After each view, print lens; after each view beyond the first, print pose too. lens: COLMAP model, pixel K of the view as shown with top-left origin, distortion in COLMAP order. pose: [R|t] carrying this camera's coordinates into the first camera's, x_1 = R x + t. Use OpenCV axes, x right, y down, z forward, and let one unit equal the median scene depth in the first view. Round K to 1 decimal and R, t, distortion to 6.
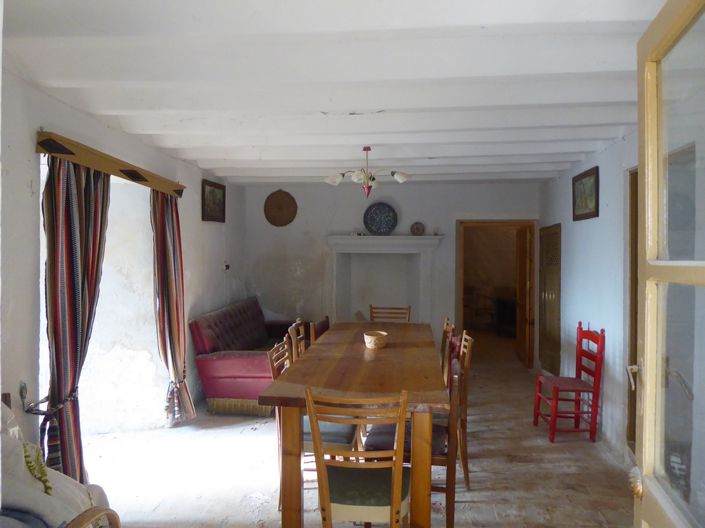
lens RADIAL K [[502.1, 0, 353.0], [0, 502.1, 265.4], [0, 0, 1]] dist [-0.005649, -0.000496]
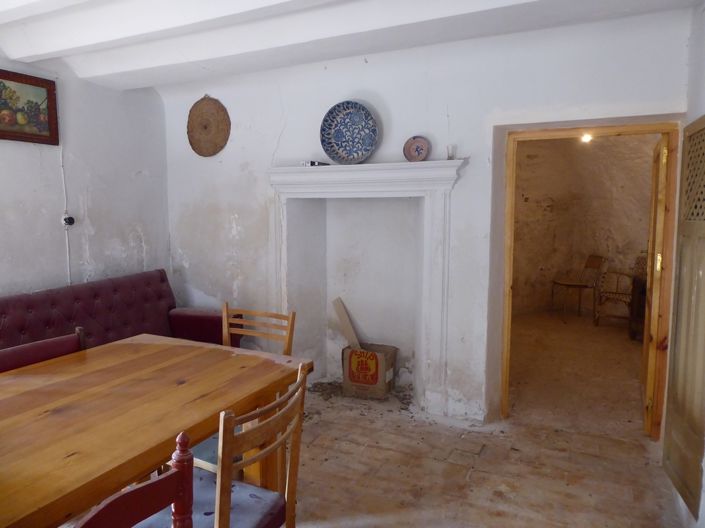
lens RADIAL K [[502.1, 0, 351.7], [0, 502.1, 262.6], [0, 0, 1]] dist [-0.005649, -0.000496]
pose [[0.946610, 0.028807, -0.321091, 0.231299], [-0.004427, 0.997067, 0.076402, 0.004651], [0.322350, -0.070902, 0.943961, 0.478396]]
